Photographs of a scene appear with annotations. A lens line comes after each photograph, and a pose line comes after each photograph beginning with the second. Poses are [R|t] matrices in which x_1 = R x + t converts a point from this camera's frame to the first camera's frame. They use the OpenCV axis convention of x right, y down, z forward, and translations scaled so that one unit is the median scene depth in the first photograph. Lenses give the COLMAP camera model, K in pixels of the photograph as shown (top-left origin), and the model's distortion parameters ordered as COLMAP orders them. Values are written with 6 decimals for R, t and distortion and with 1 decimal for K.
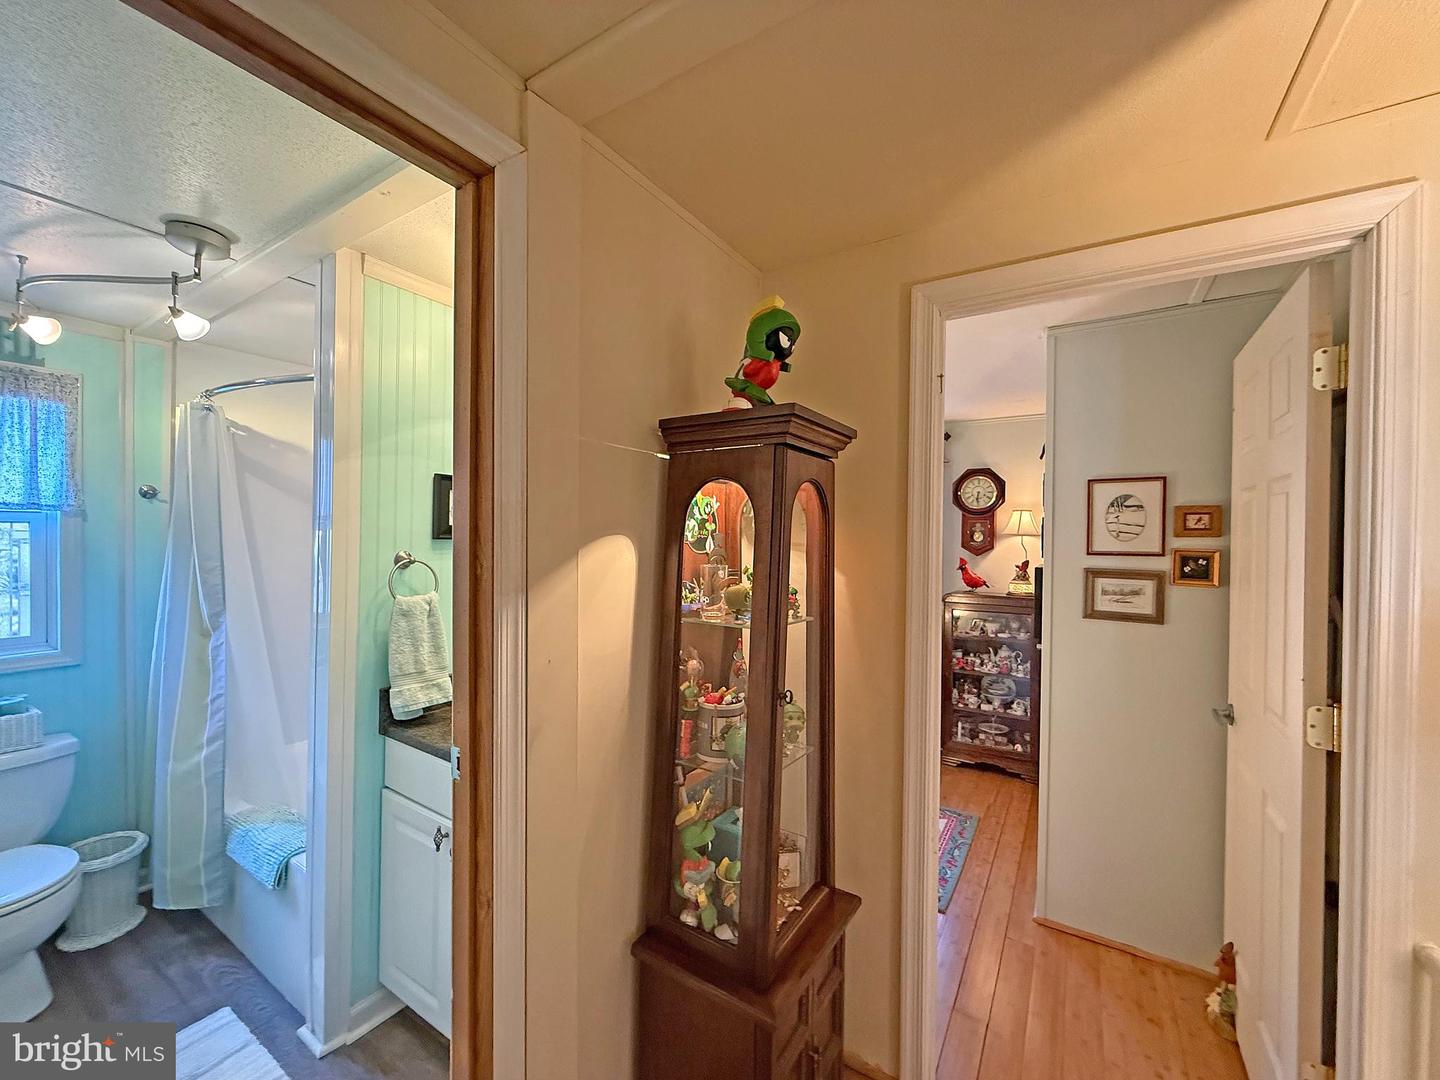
lens RADIAL K [[579.0, 0, 716.0], [0, 579.0, 541.0], [0, 0, 1]] dist [-0.003074, 0.000758]
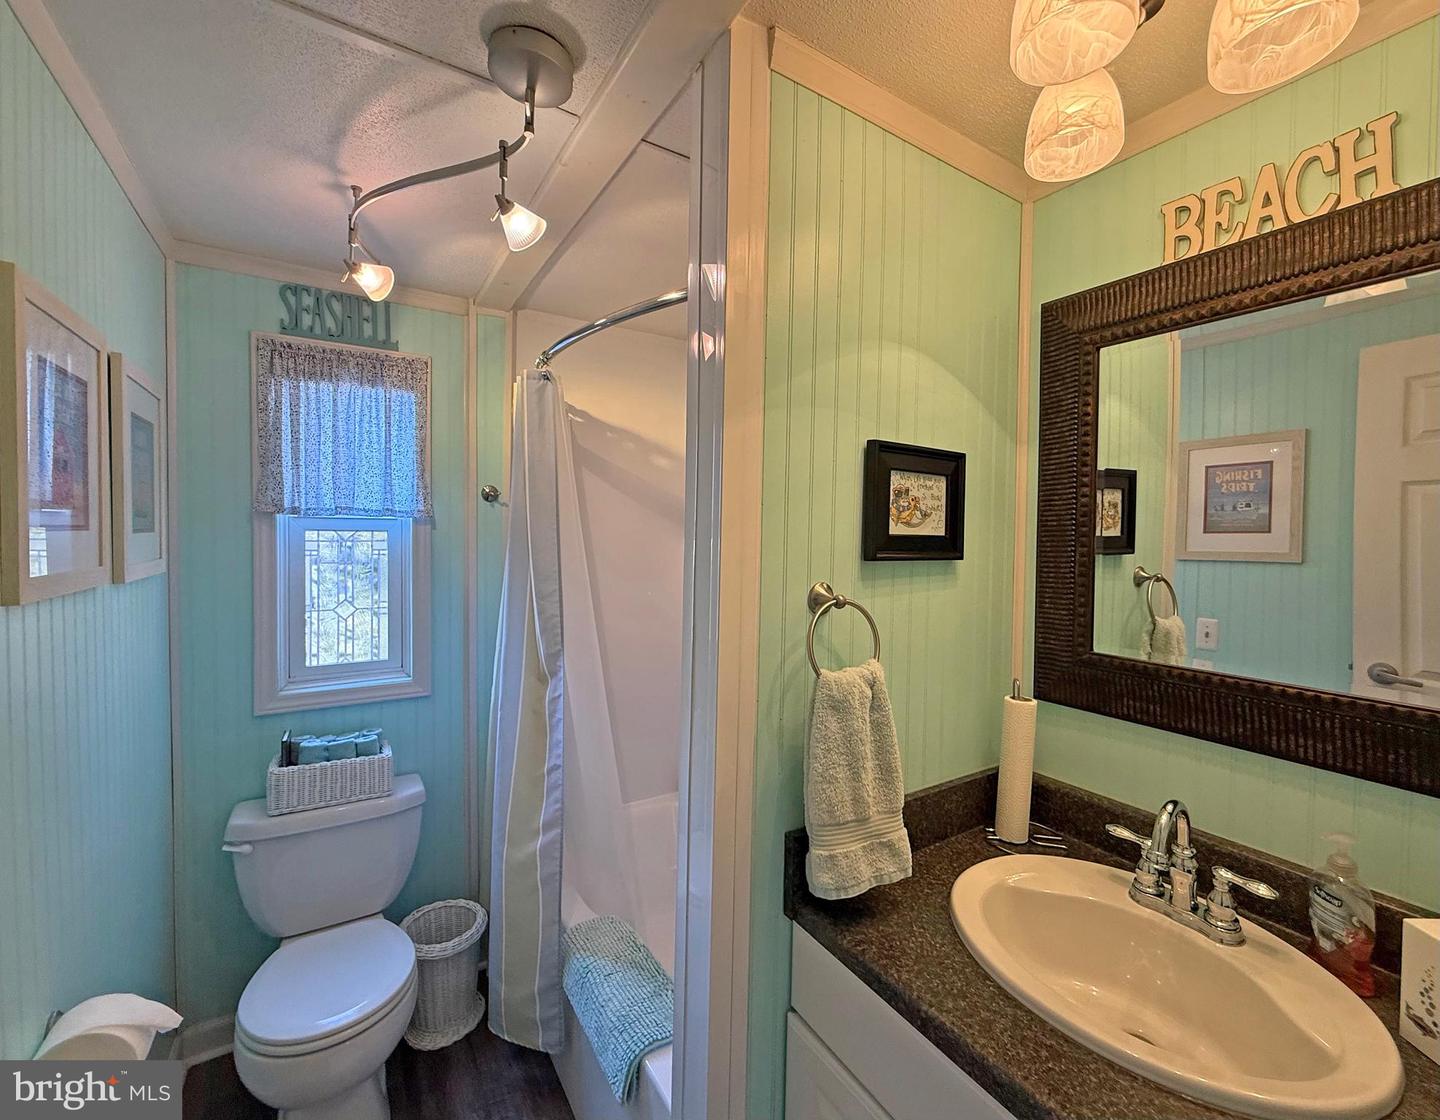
lens RADIAL K [[613.1, 0, 722.8], [0, 613.1, 549.7], [0, 0, 1]] dist [0.002864, -0.000227]
pose [[0.902230, 0.009872, -0.431143, -0.338760], [-0.005437, 0.999919, 0.011516, -0.018286], [0.431221, -0.008046, 0.902210, 0.393730]]
